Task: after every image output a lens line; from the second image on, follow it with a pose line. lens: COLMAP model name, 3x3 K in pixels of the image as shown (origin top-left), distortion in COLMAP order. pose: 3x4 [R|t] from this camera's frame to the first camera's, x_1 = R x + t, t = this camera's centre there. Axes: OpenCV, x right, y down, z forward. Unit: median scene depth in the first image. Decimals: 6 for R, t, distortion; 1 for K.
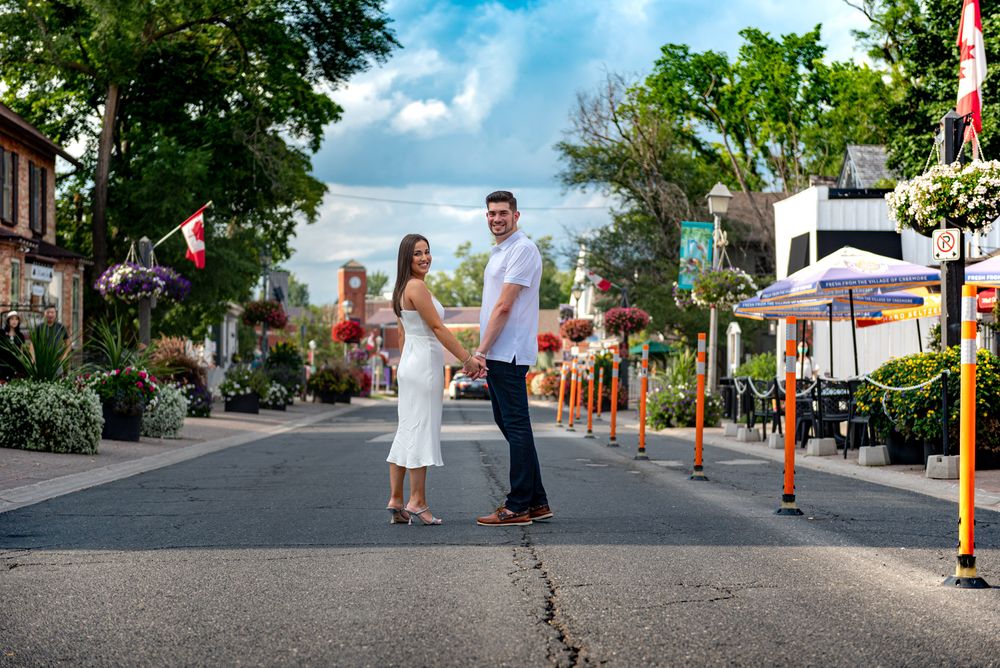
lens RADIAL K [[1985.4, 0, 520.0], [0, 1985.4, 325.9], [0, 0, 1]] dist [-0.062404, 0.000000]
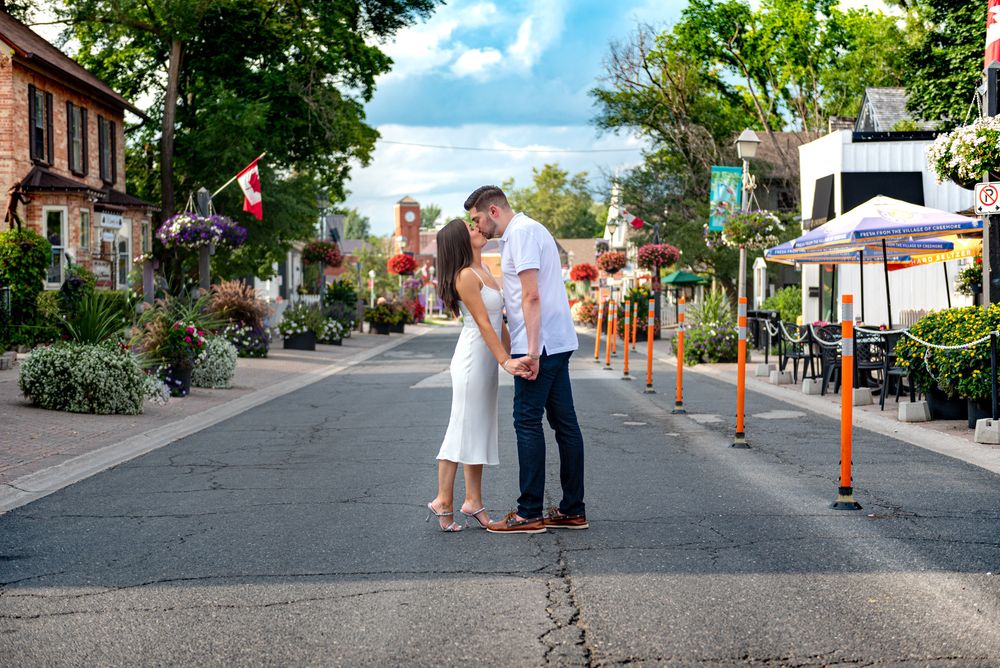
lens RADIAL K [[1744.4, 0, 502.8], [0, 1744.4, 337.5], [0, 0, 1]] dist [-0.021933, 0.000000]
pose [[0.999369, -0.010970, -0.033791, 0.001019], [0.012729, 0.998552, 0.052273, -0.008737], [0.033168, -0.052670, 0.998061, 0.054067]]
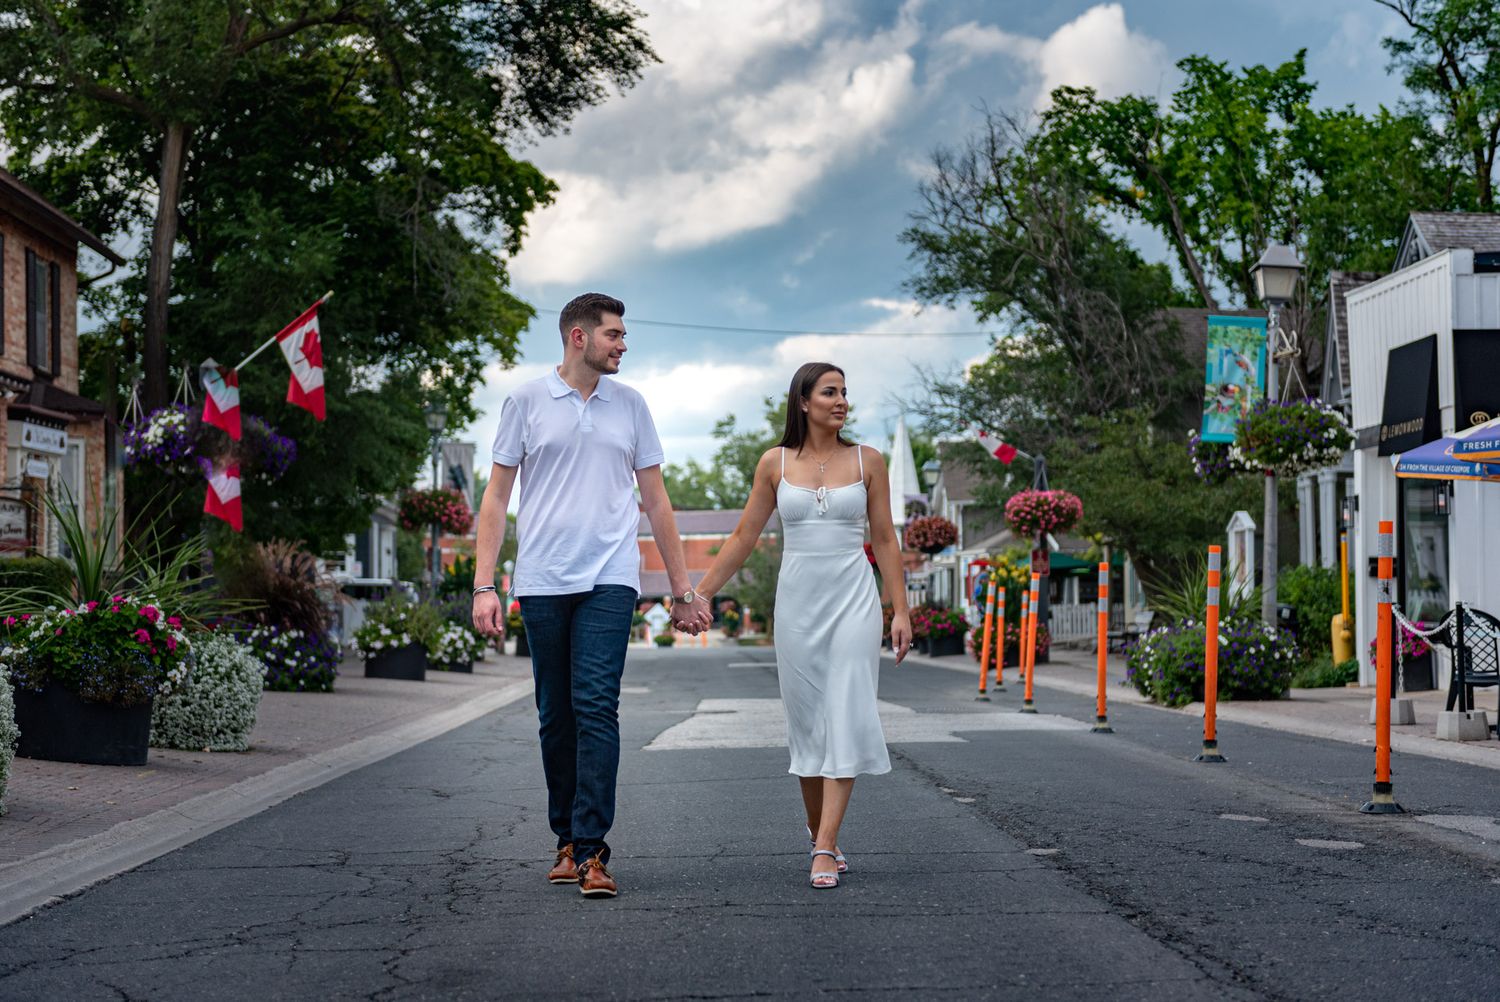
lens RADIAL K [[2523.4, 0, 736.3], [0, 2523.4, 502.7], [0, 0, 1]] dist [-0.008026, 0.000000]
pose [[0.999863, -0.012423, -0.010979, -0.028875], [0.012230, 0.999772, -0.017494, 0.006195], [0.011193, 0.017358, 0.999787, 0.235135]]
